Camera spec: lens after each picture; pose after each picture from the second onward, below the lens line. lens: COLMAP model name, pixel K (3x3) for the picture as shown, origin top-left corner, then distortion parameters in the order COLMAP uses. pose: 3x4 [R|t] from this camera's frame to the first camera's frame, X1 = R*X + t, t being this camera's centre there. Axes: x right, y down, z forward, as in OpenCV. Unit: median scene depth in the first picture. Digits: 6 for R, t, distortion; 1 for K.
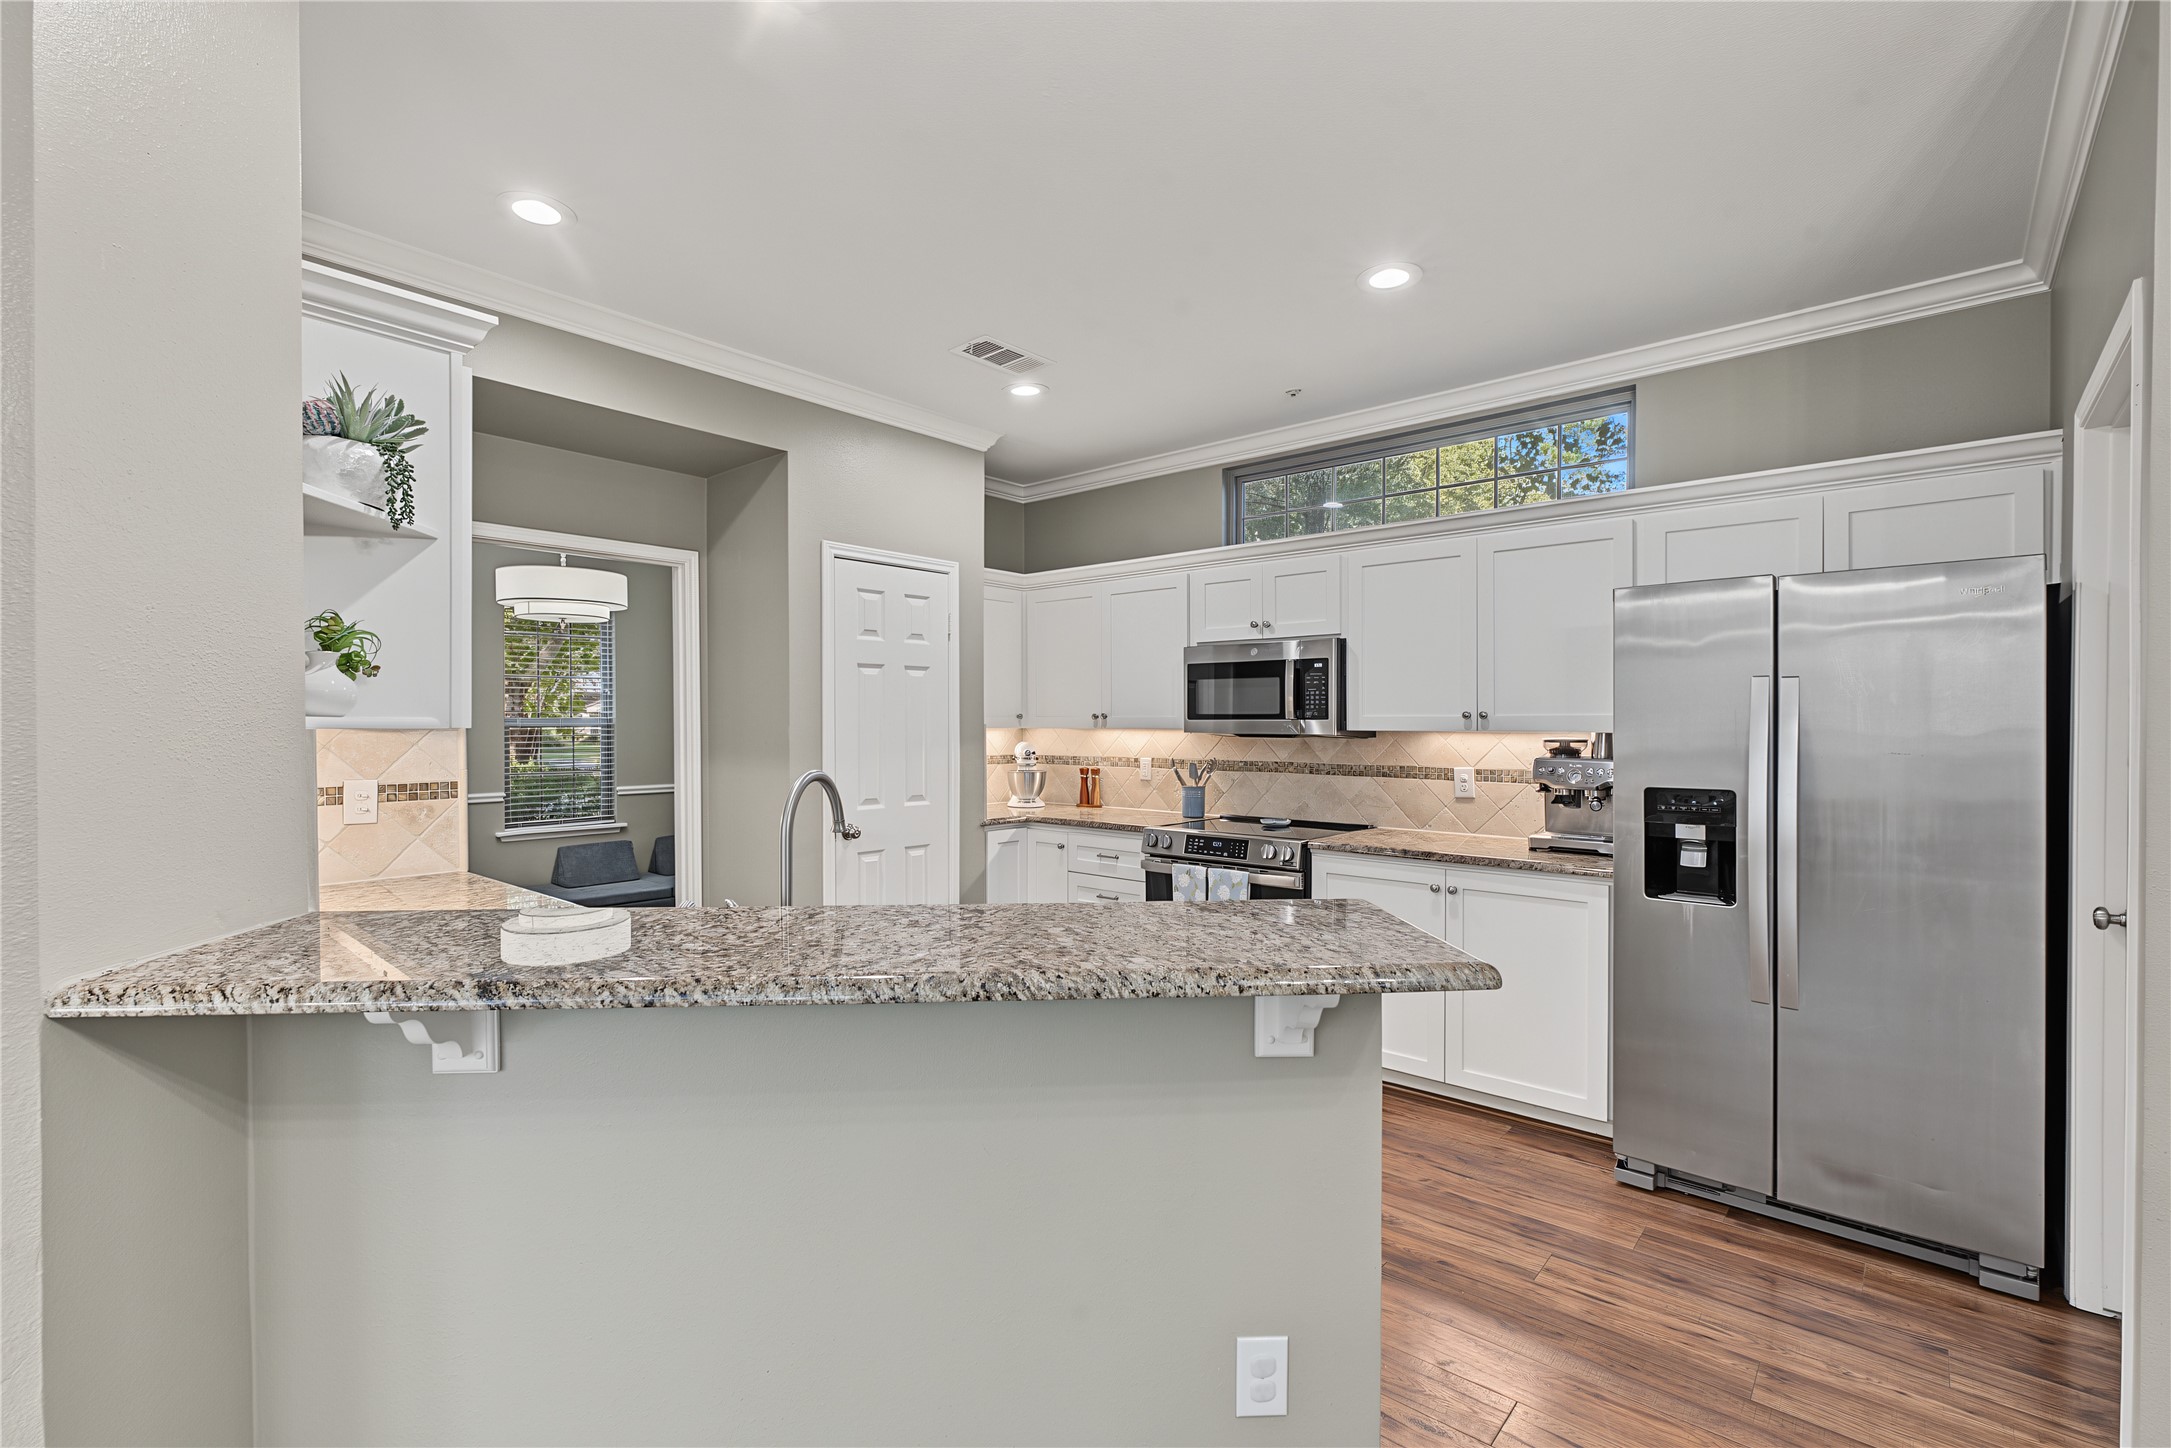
lens RADIAL K [[967.8, 0, 1072.6], [0, 967.8, 733.5], [0, 0, 1]] dist [-0.001232, -0.000321]
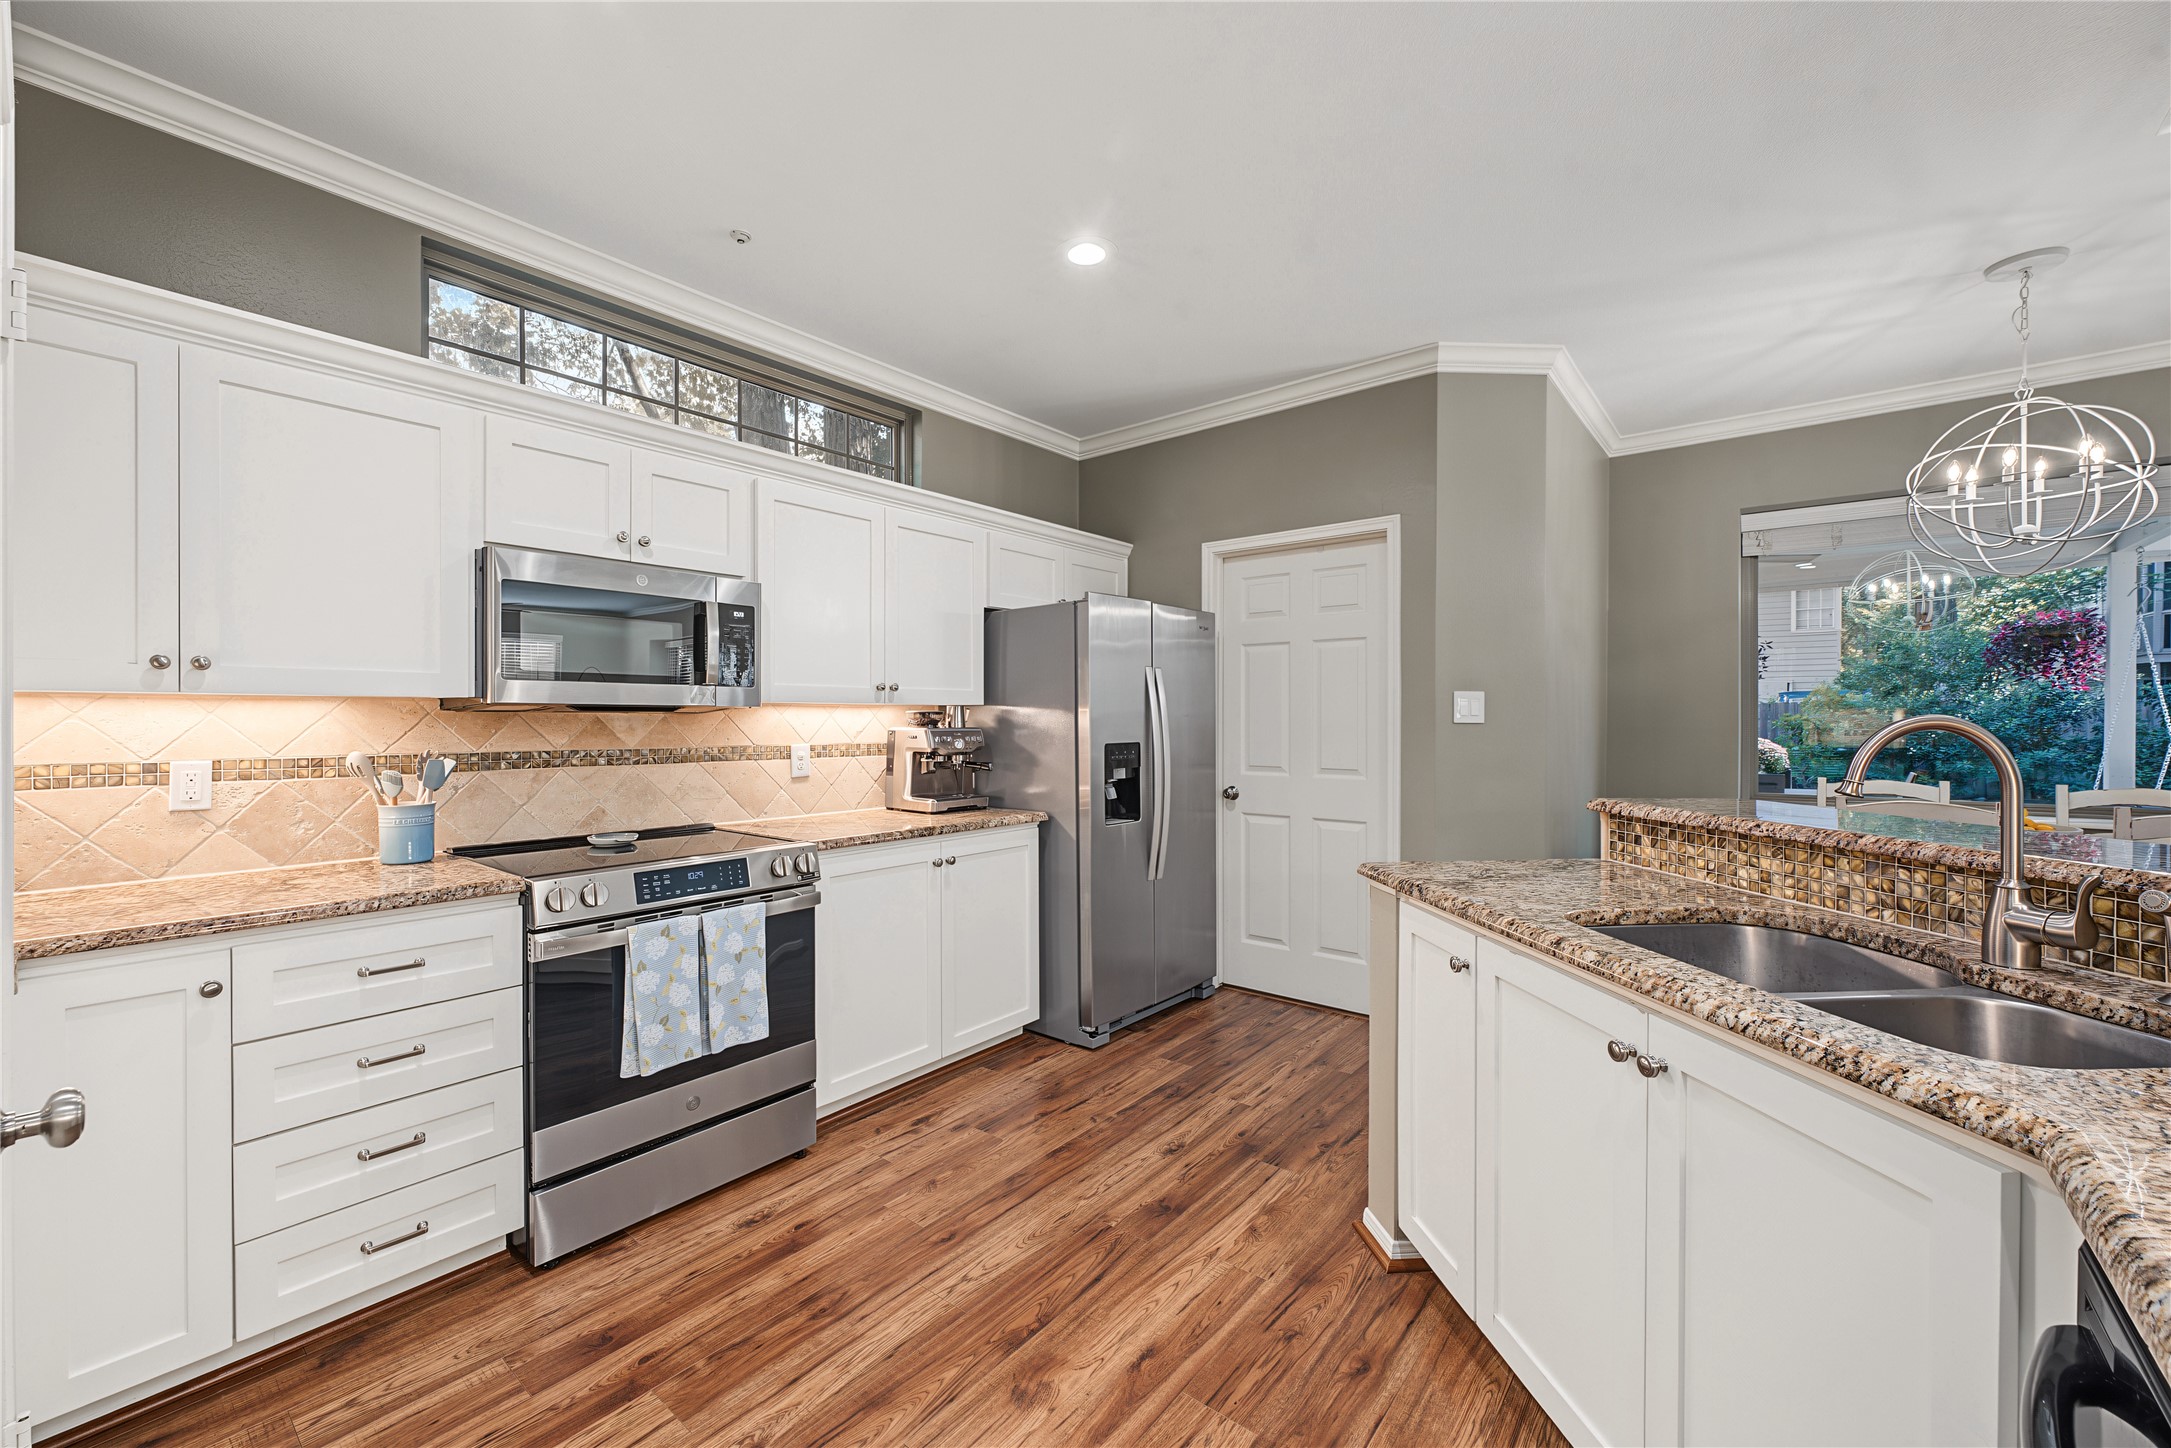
lens RADIAL K [[871.0, 0, 1055.8], [0, 871.0, 722.4], [0, 0, 1]] dist [-0.002033, -0.000241]
pose [[-0.030978, -0.003651, 0.999513, -0.488025], [0.014312, 0.999889, 0.004096, 0.016372], [-0.999418, 0.014432, -0.030922, 0.880404]]
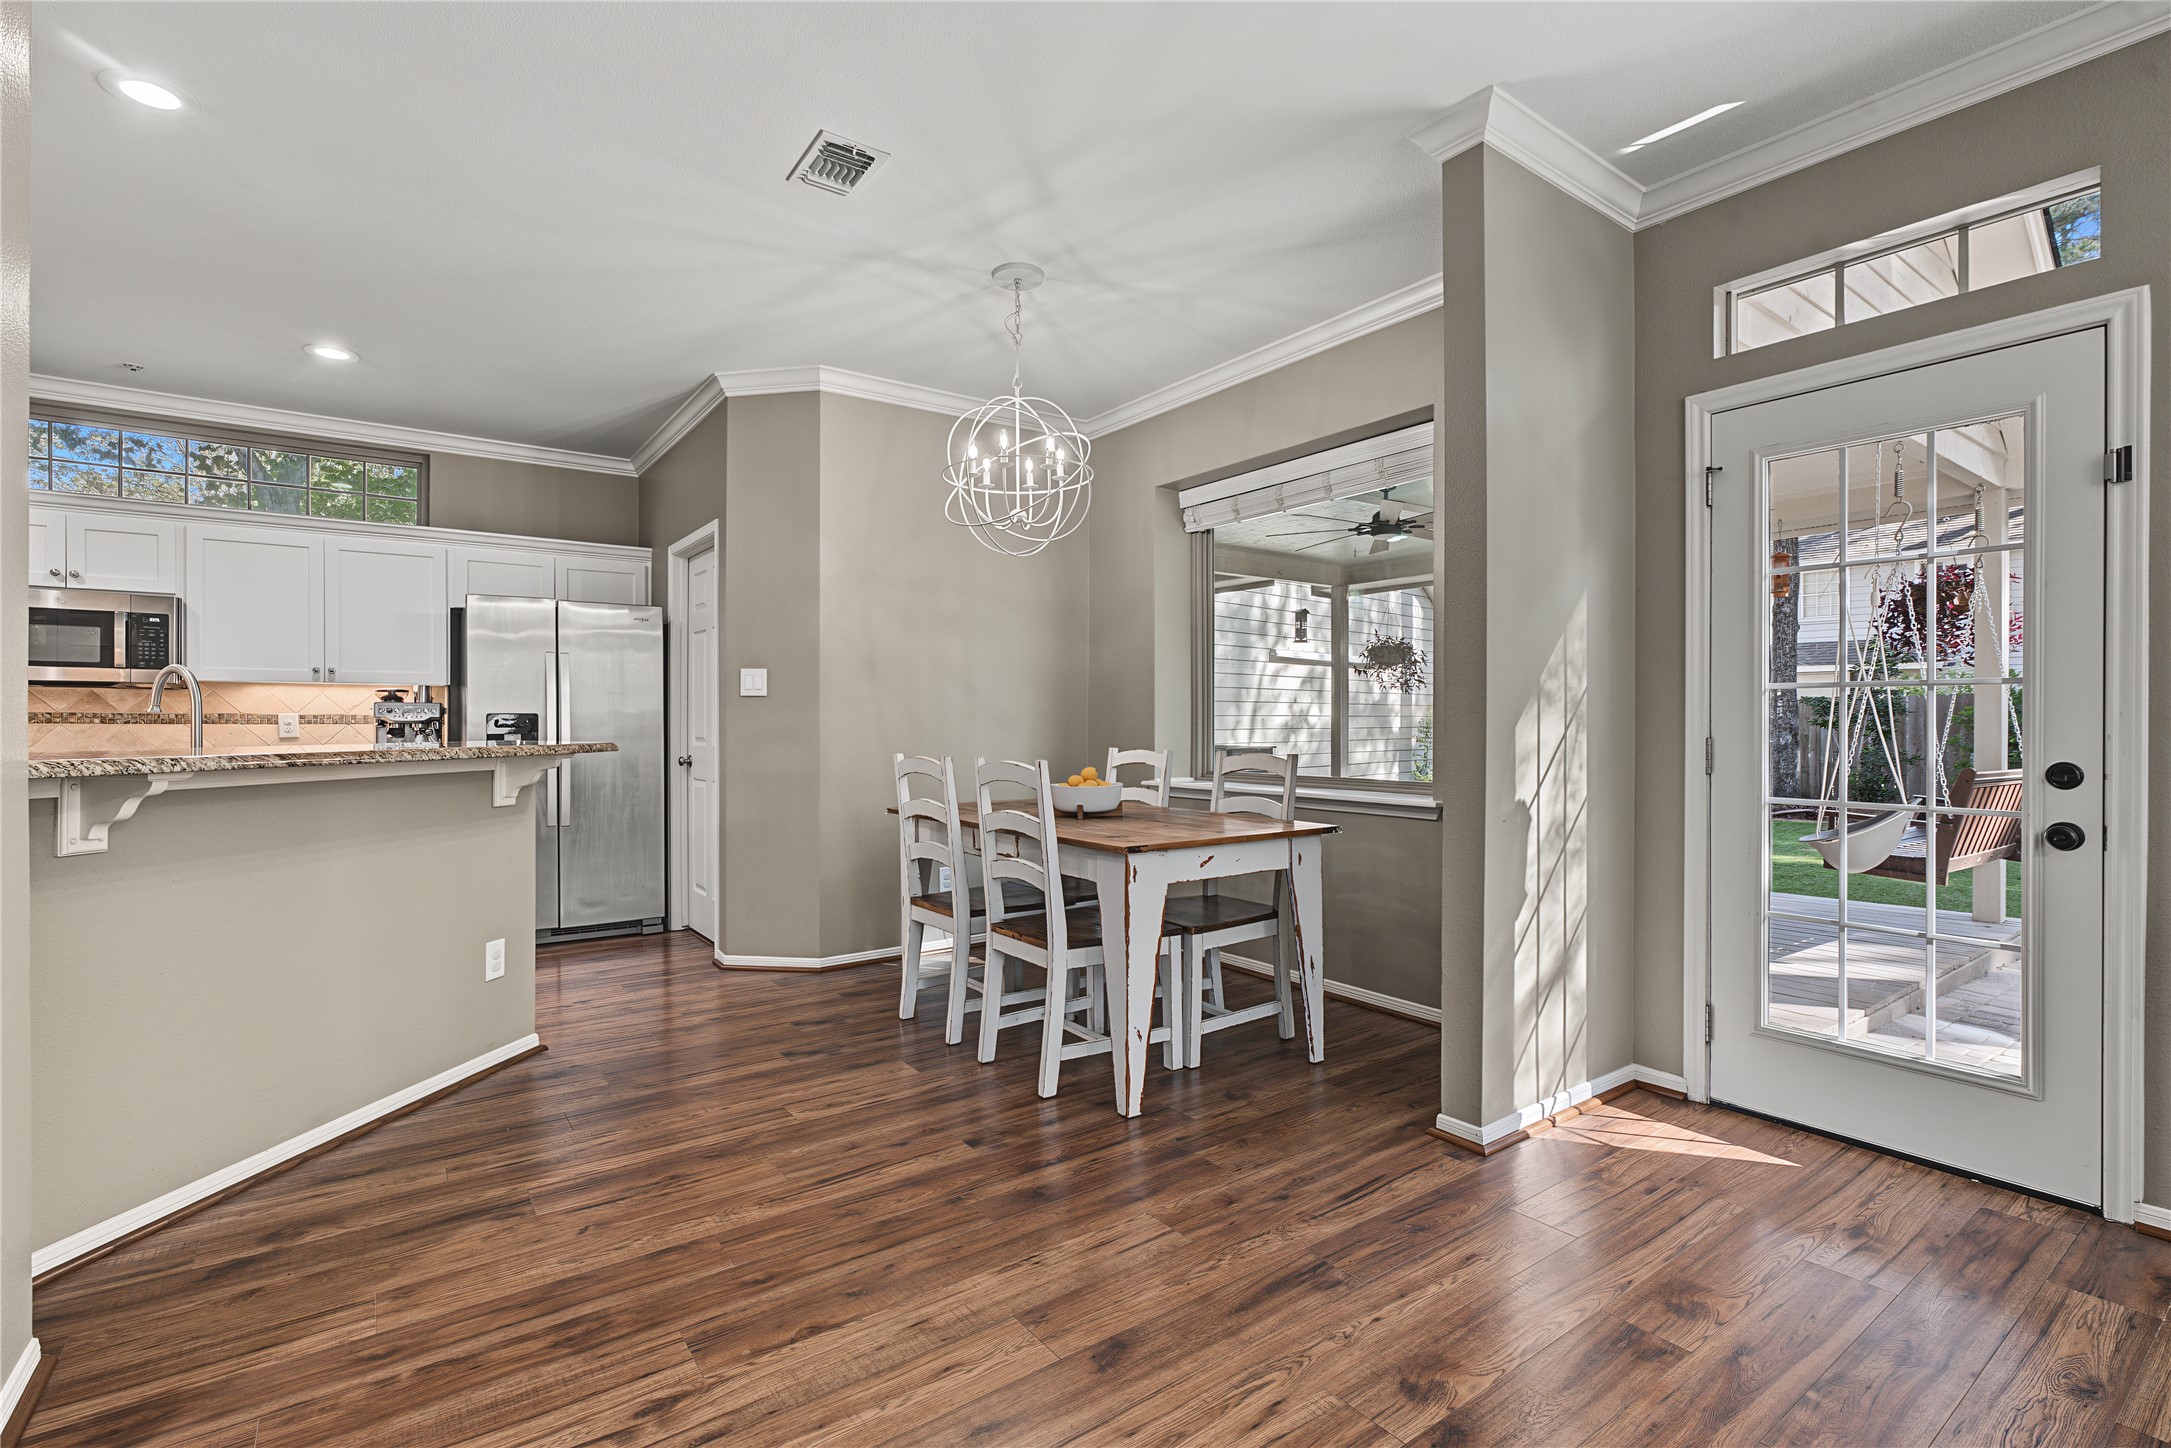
lens RADIAL K [[980.0, 0, 1067.4], [0, 980.0, 725.7], [0, 0, 1]] dist [-0.002025, -0.001139]
pose [[0.220683, -0.001685, 0.975344, -0.683735], [0.012566, 0.999920, -0.001116, 0.073168], [-0.975265, 0.012502, 0.220687, -0.295133]]
